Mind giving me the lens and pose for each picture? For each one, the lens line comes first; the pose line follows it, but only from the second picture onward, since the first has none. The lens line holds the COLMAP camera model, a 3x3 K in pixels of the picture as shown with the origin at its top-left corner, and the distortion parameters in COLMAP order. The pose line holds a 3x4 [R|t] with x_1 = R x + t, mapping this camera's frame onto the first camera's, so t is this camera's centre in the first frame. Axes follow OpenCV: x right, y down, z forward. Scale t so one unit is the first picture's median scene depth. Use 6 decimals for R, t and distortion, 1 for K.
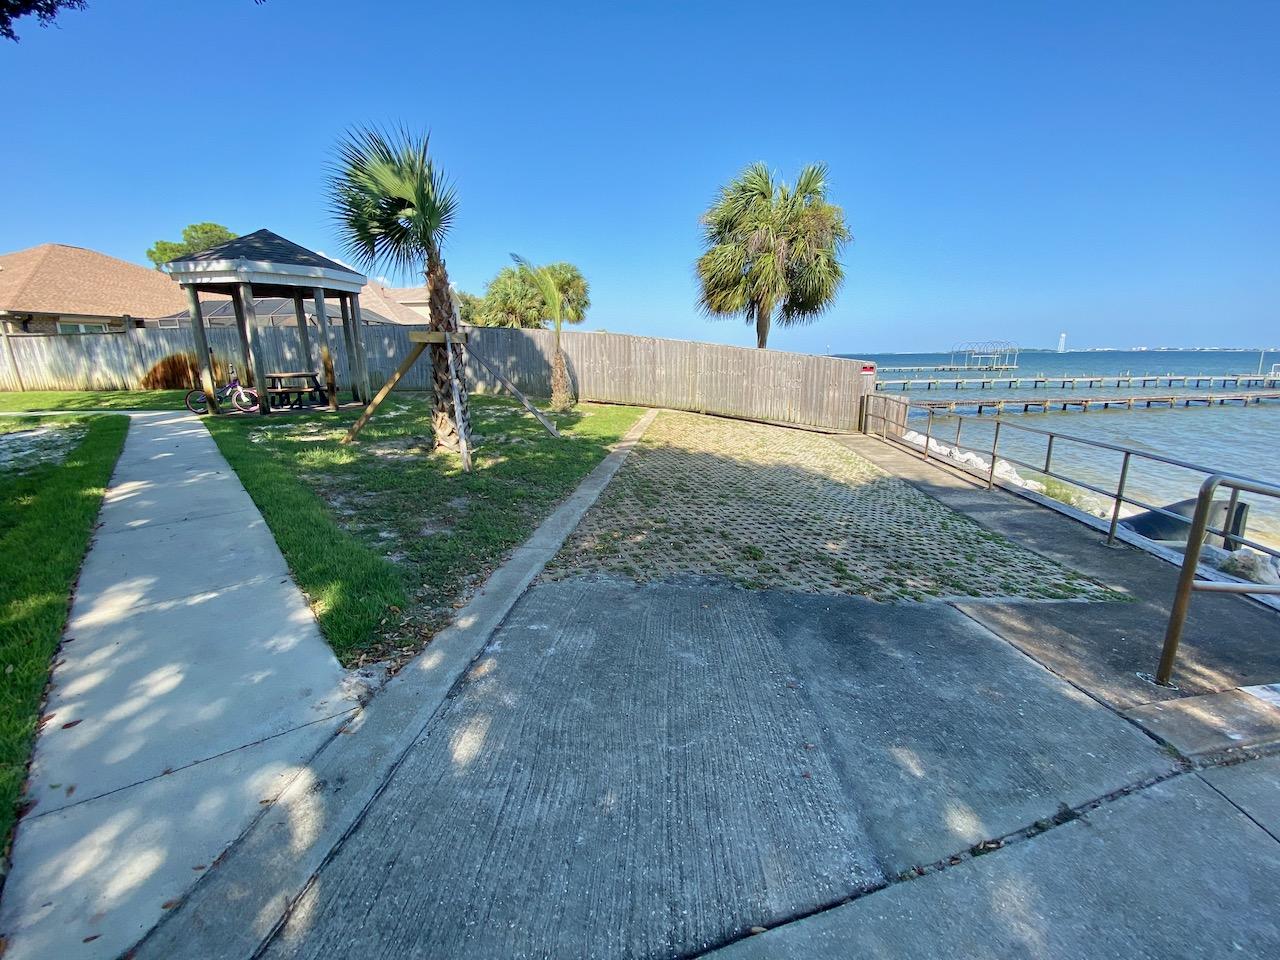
lens RADIAL K [[518.4, 0, 630.1], [0, 518.4, 476.3], [0, 0, 1]] dist [-0.018414, -0.002201]
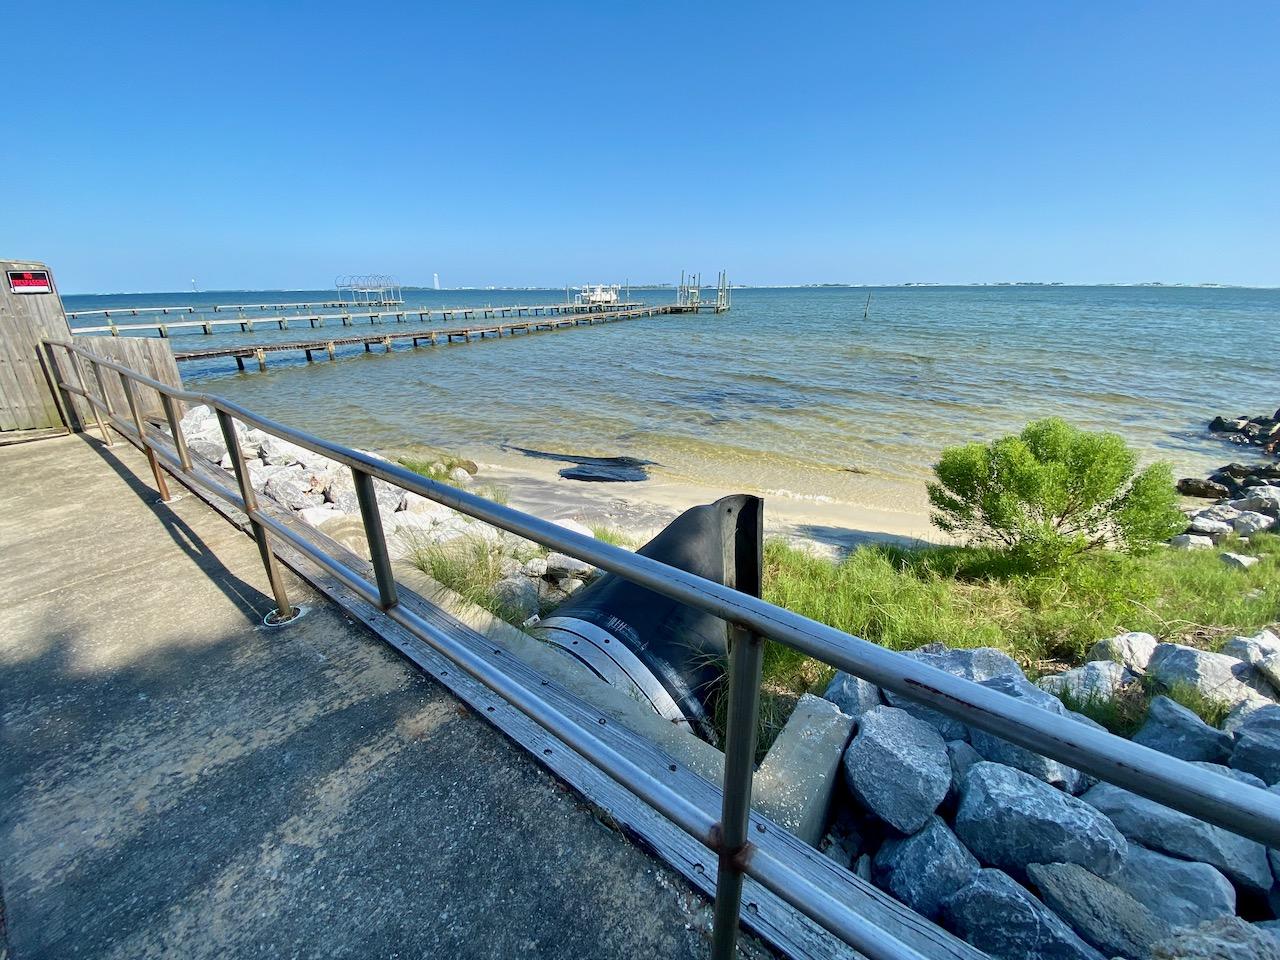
lens RADIAL K [[518.4, 0, 635.4], [0, 518.4, 472.3], [0, 0, 1]] dist [-0.018414, -0.002201]
pose [[0.512393, -0.267367, 0.816069, 0.126503], [0.183297, 0.962449, 0.200237, -0.018080], [-0.838961, 0.046983, 0.542159, 0.144225]]
